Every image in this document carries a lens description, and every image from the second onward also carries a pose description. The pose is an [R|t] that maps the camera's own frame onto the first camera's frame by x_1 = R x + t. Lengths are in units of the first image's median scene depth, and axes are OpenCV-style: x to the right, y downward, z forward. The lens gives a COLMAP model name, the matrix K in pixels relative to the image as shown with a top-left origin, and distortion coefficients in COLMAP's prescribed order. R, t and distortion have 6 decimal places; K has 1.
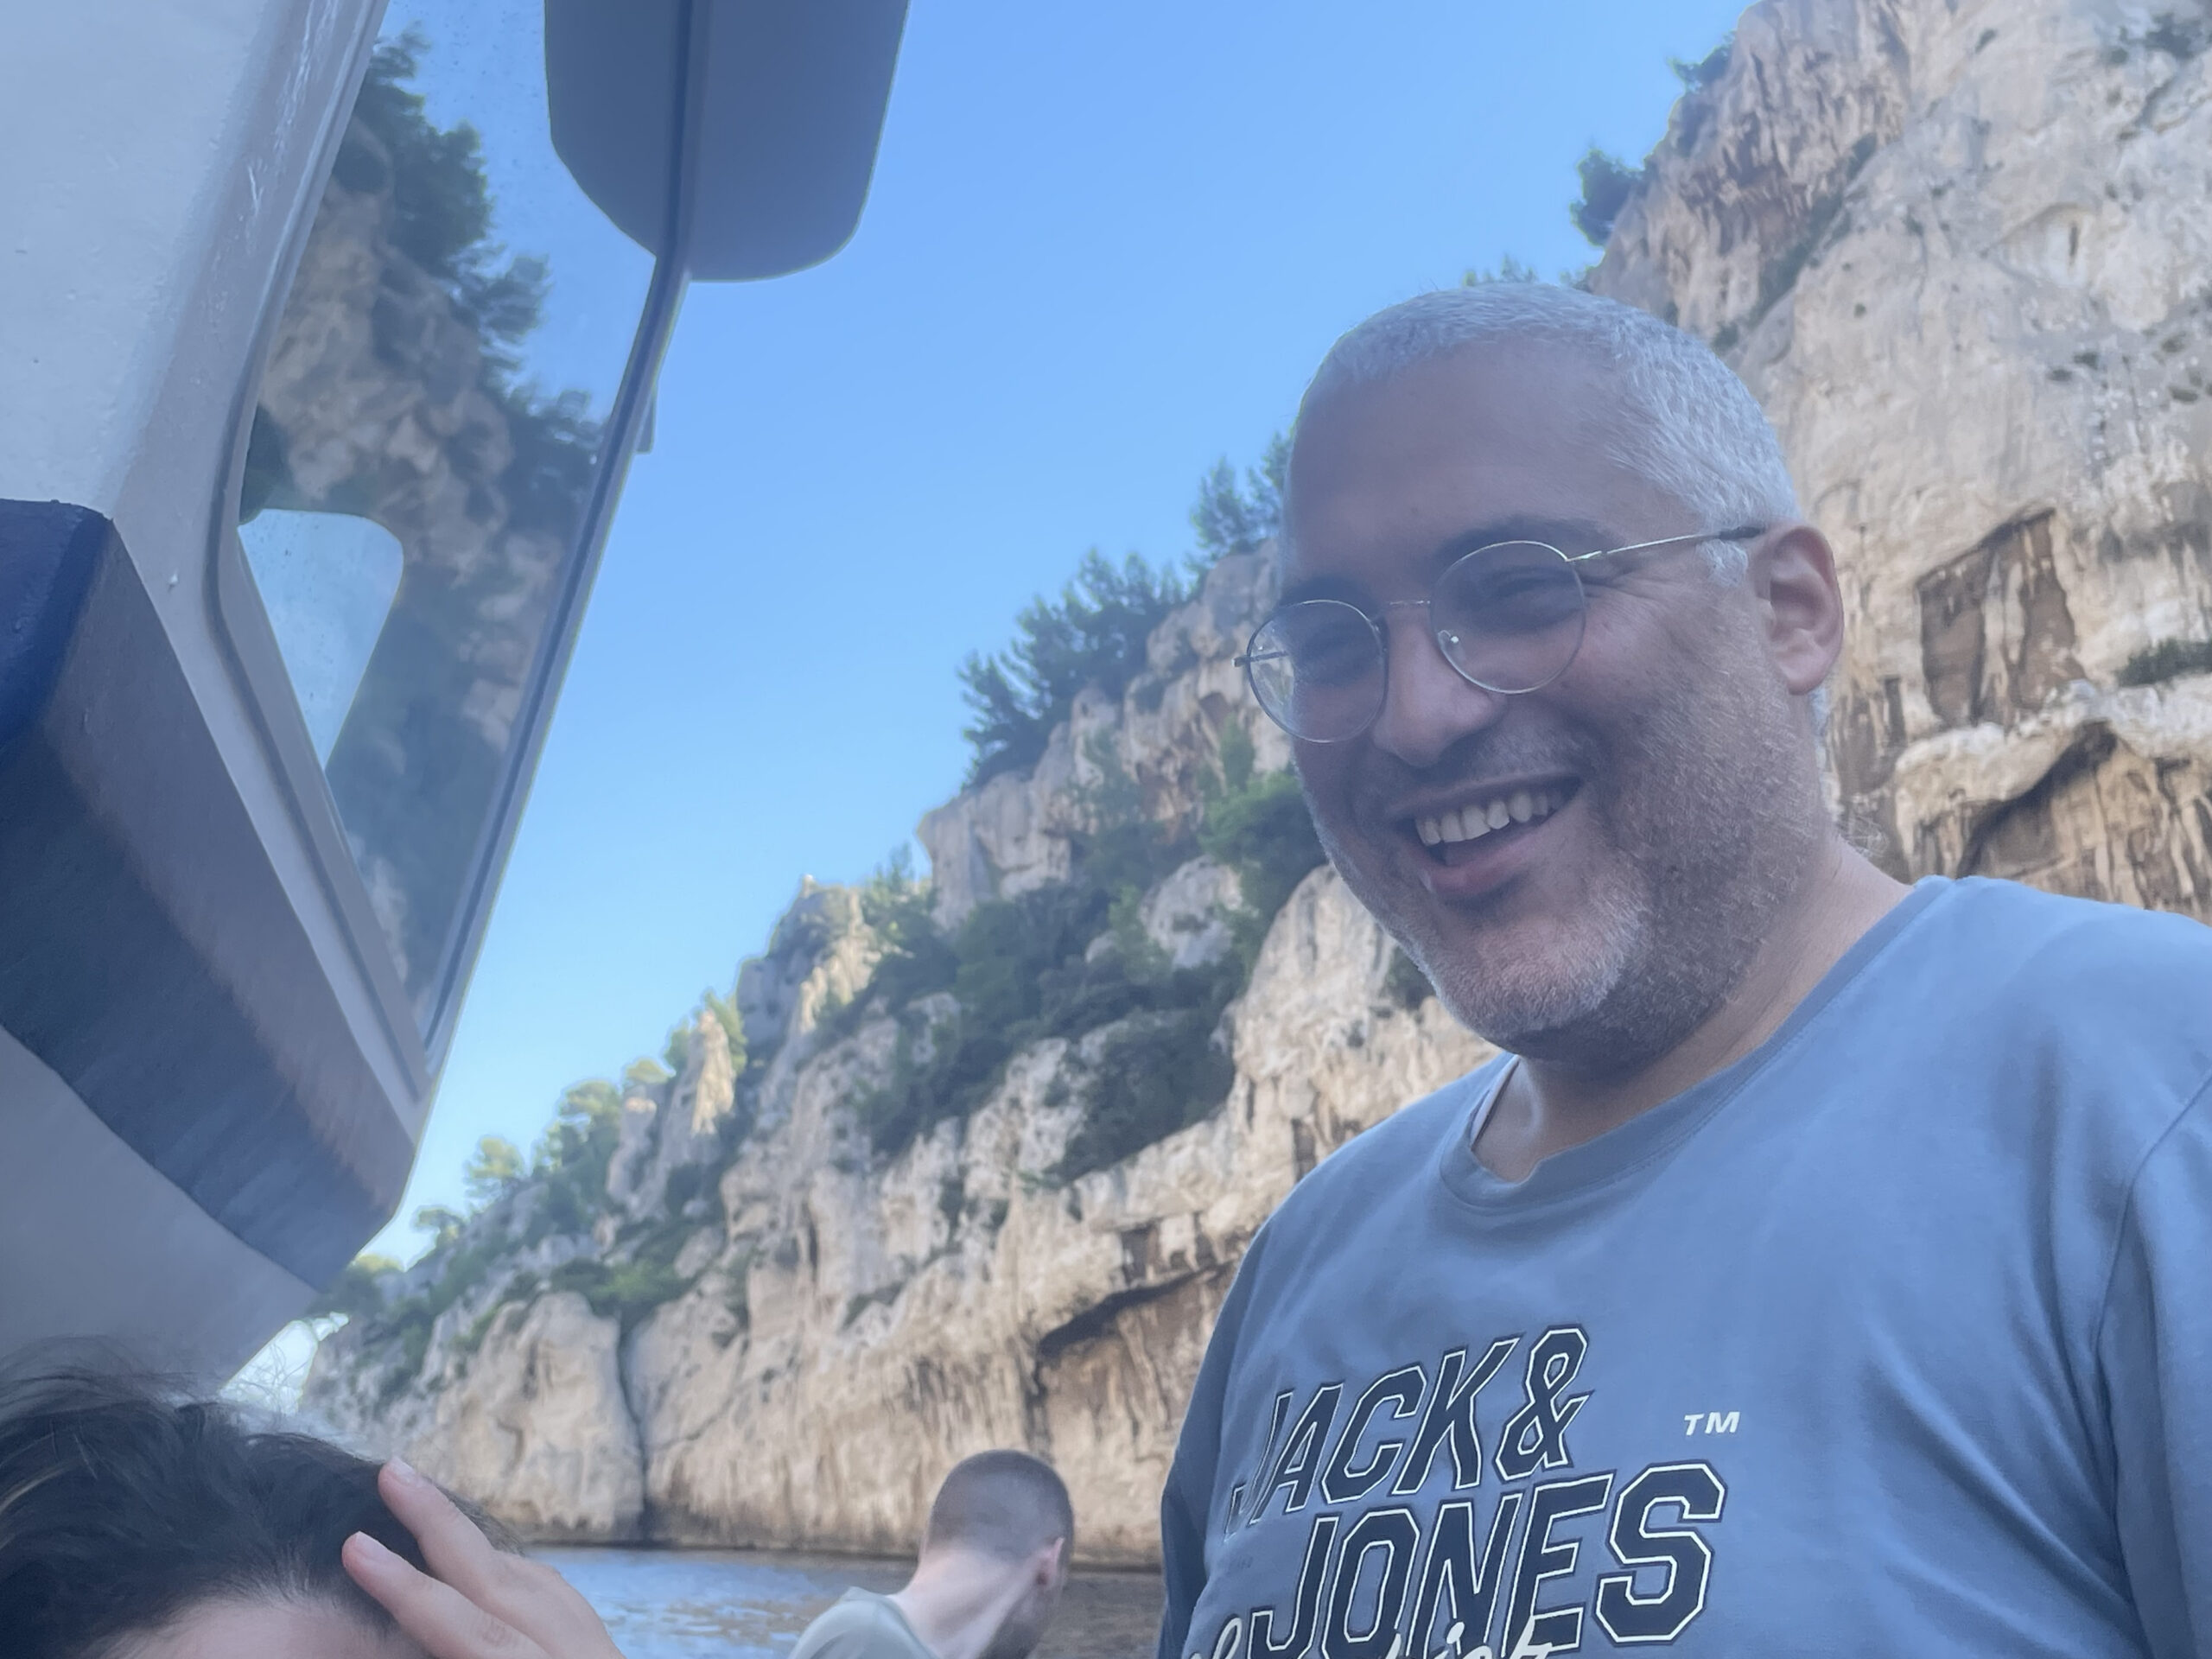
lens RADIAL K [[2802.7, 0, 1099.9], [0, 2802.7, 791.5], [0, 0, 1]] dist [0.136714, -0.263722]
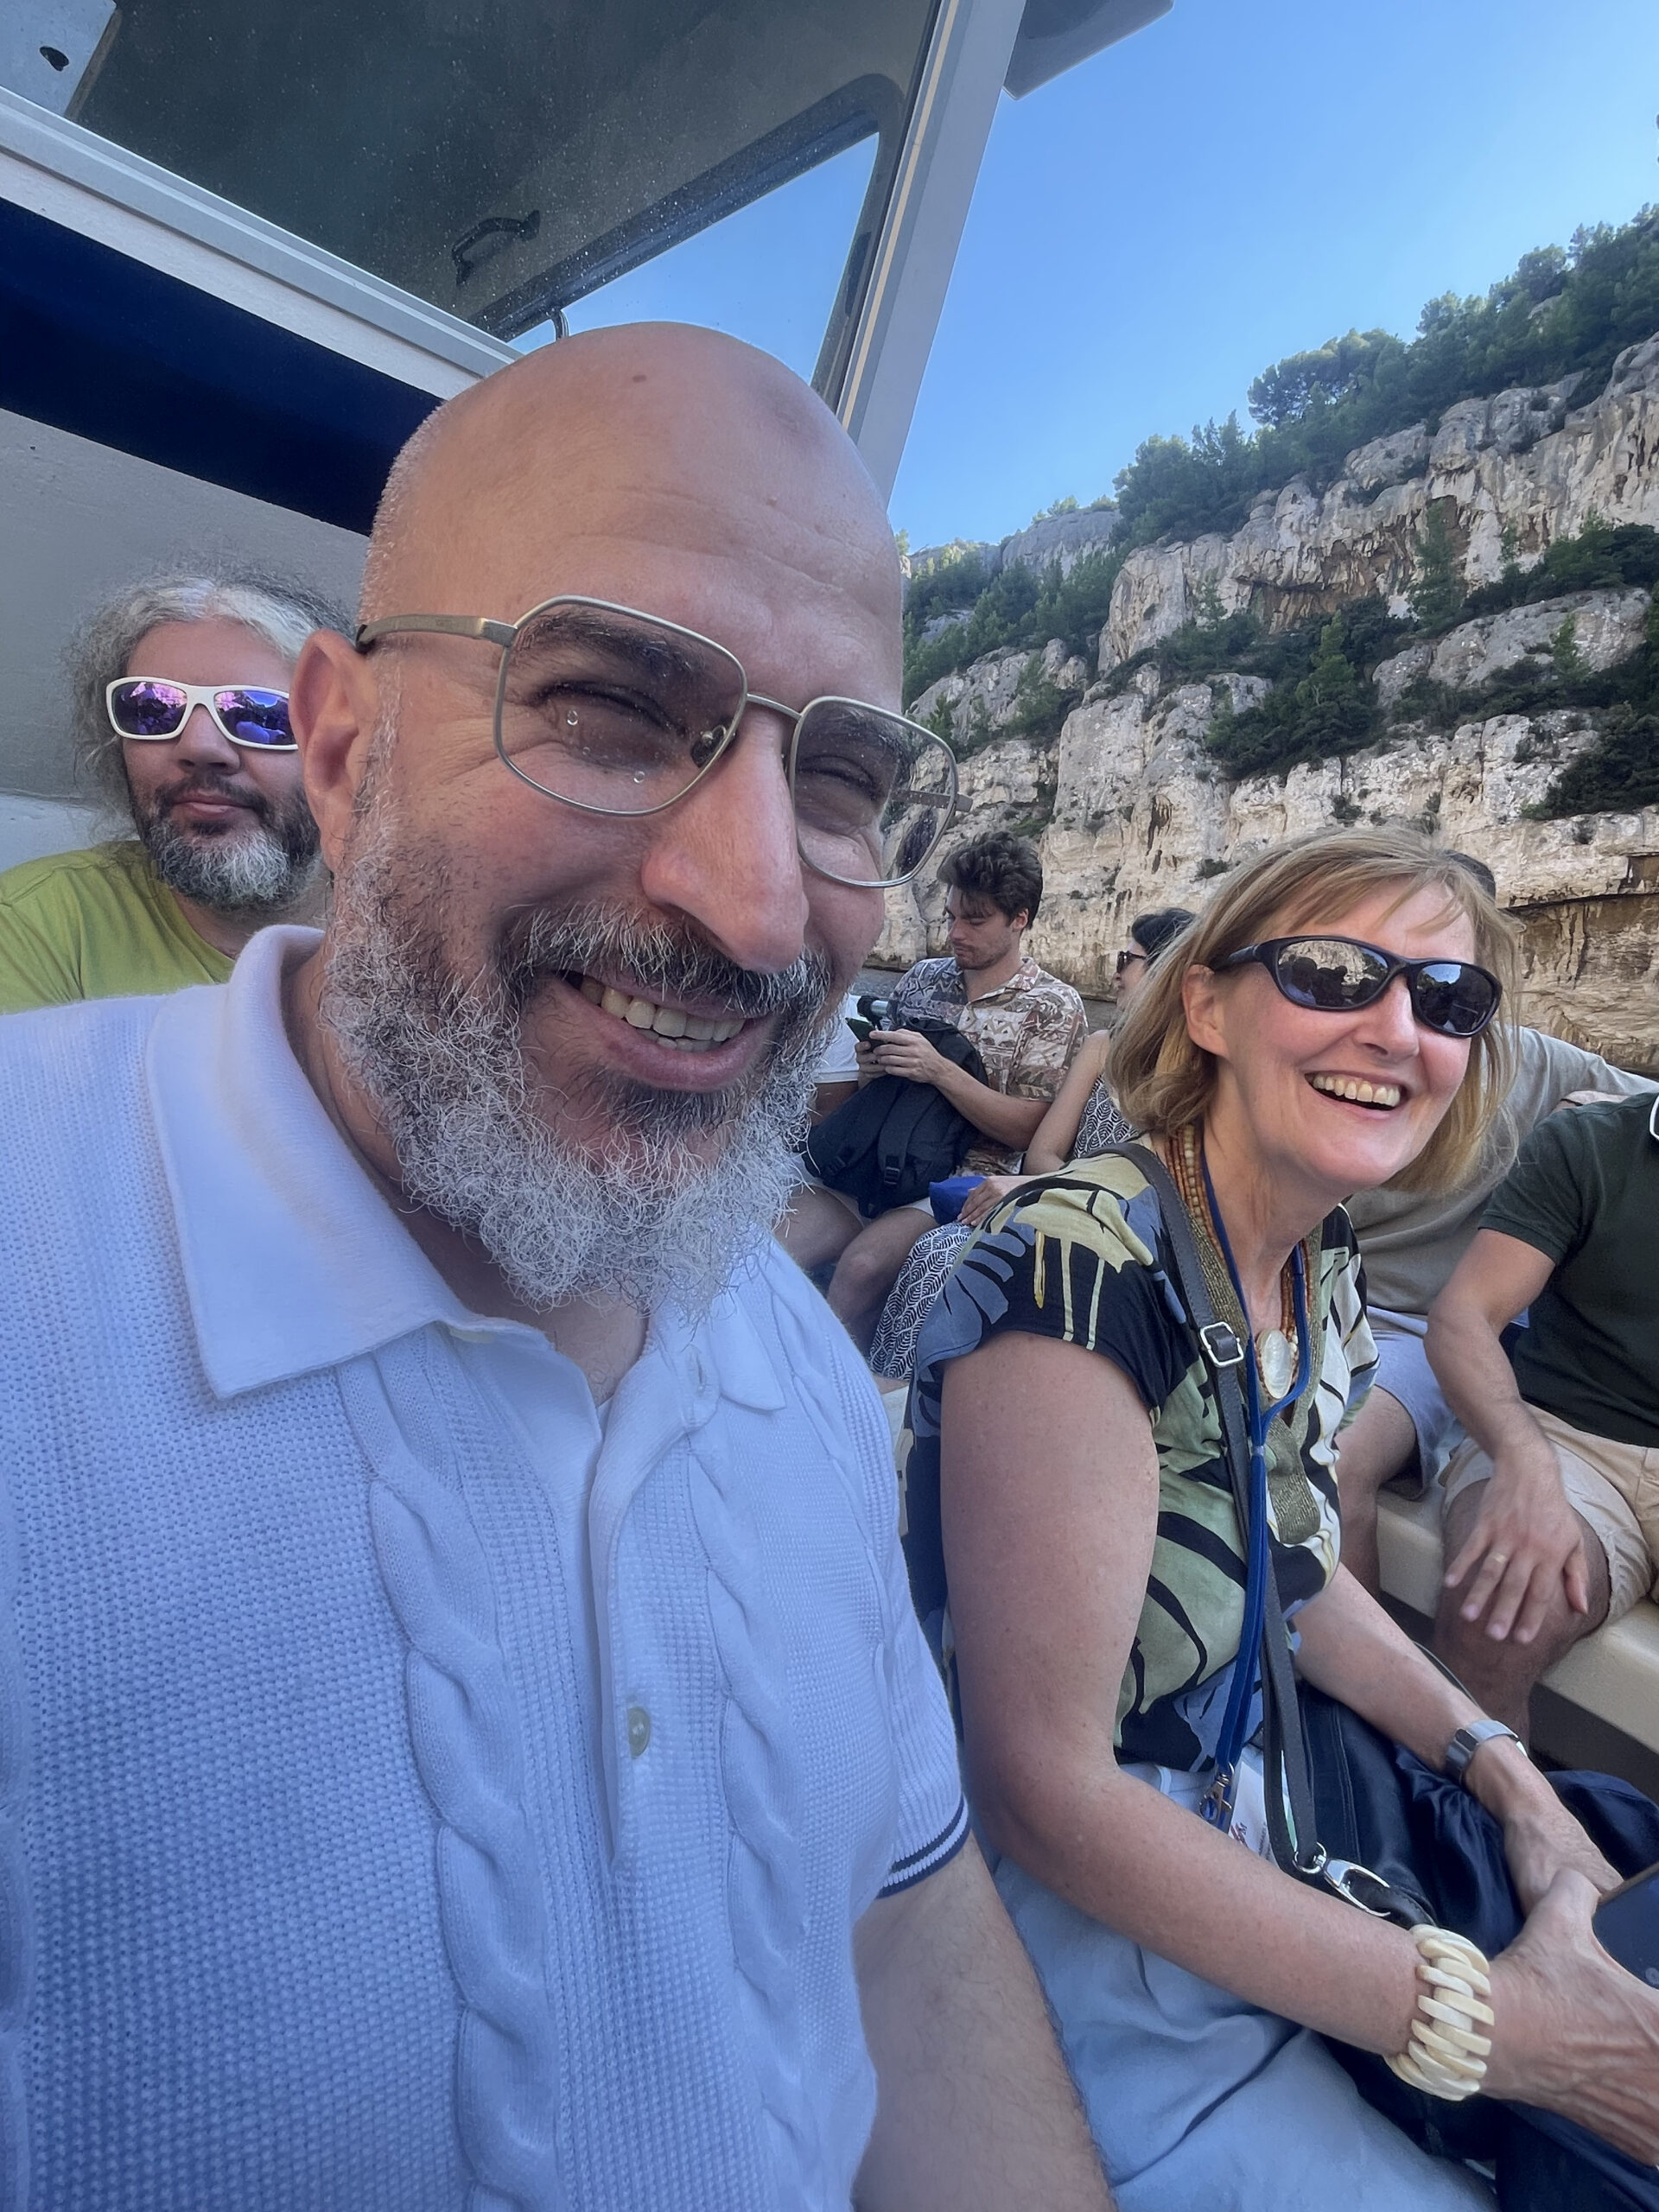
lens RADIAL K [[1106.1, 0, 828.4], [0, 1106.1, 1091.4], [0, 0, 1]] dist [-0.000039, -0.000759]
pose [[0.965708, 0.064474, 0.251497, -0.431202], [-0.157861, 0.914862, 0.371628, 0.094551], [-0.206125, -0.398586, 0.893668, 0.402767]]
